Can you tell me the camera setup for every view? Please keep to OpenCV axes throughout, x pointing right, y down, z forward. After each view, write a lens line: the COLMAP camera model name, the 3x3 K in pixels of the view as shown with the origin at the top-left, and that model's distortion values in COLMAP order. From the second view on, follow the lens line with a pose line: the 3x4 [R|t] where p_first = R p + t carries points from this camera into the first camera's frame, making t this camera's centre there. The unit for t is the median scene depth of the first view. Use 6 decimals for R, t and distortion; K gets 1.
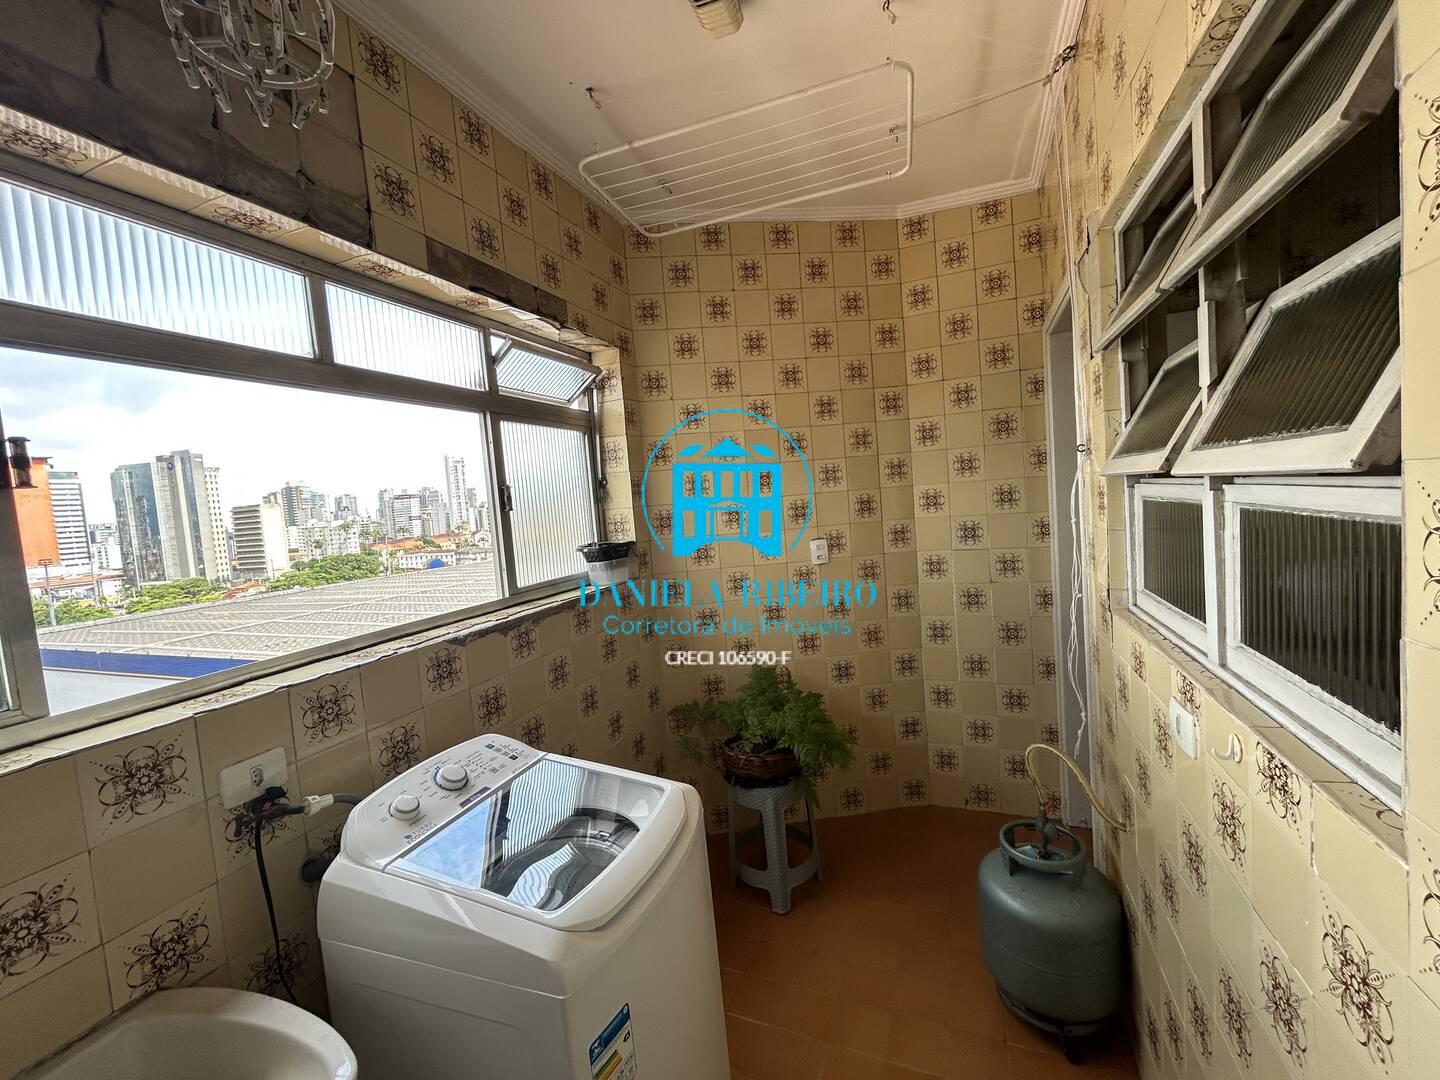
lens RADIAL K [[583.4, 0, 722.6], [0, 583.4, 538.6], [0, 0, 1]] dist [0.001932, 0.000822]
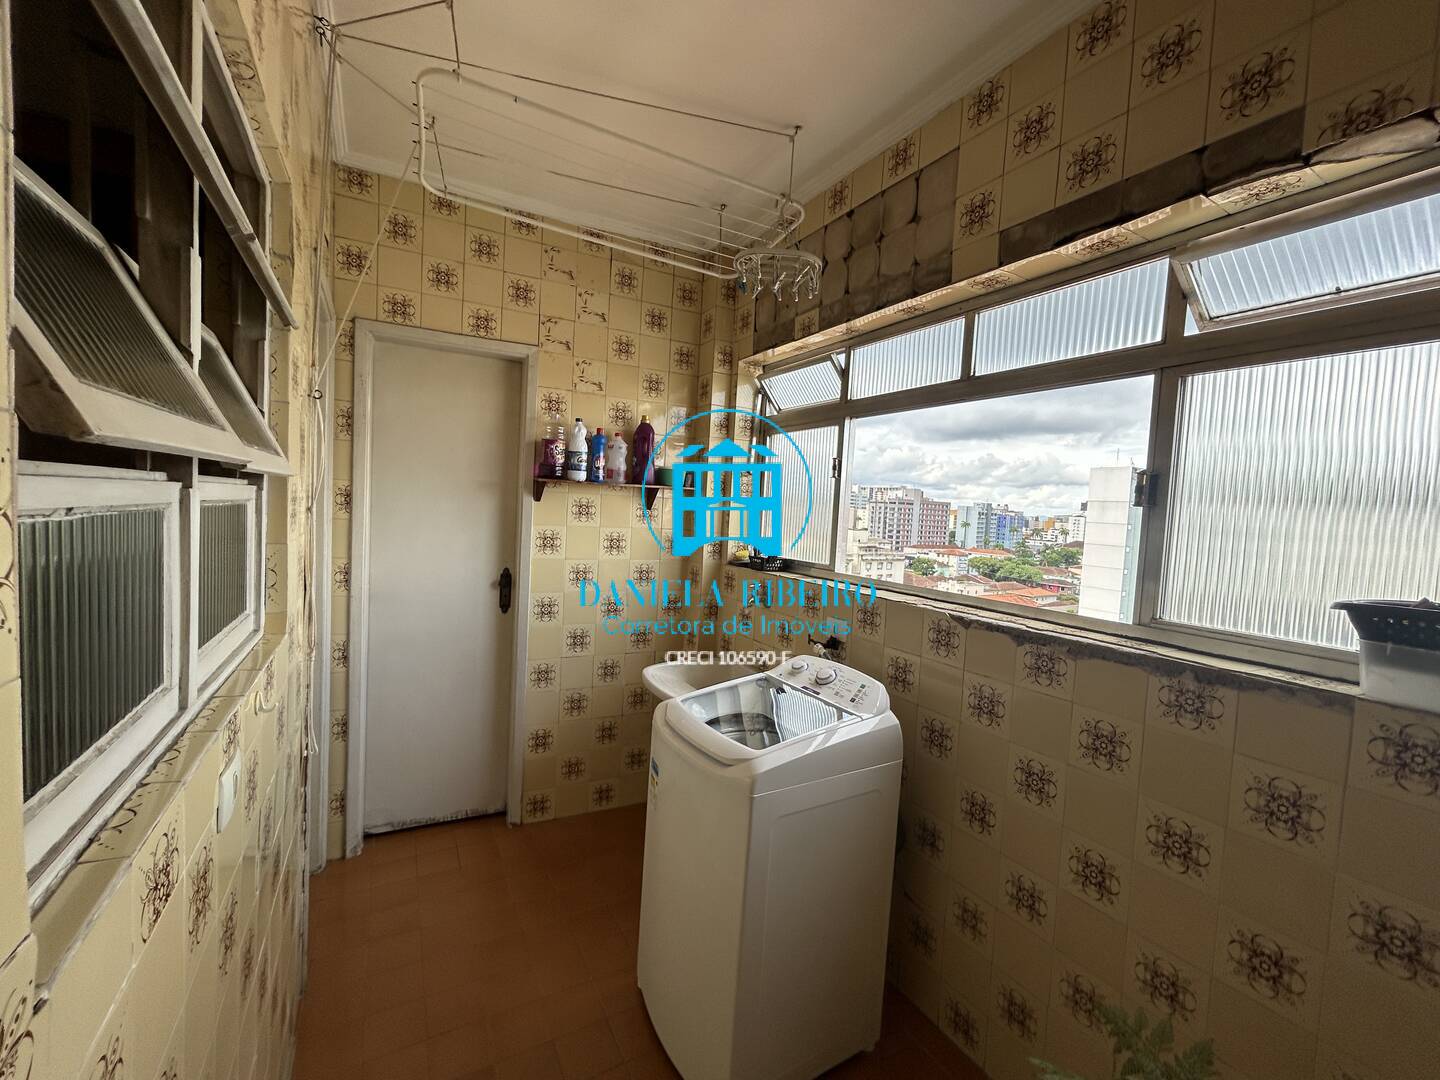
lens RADIAL K [[583.4, 0, 722.6], [0, 583.4, 538.6], [0, 0, 1]] dist [0.001932, 0.000822]
pose [[-0.612059, 0.086111, -0.786109, 0.640258], [-0.058634, 0.986376, 0.153701, -0.110329], [0.788635, 0.140167, -0.598672, 1.282337]]
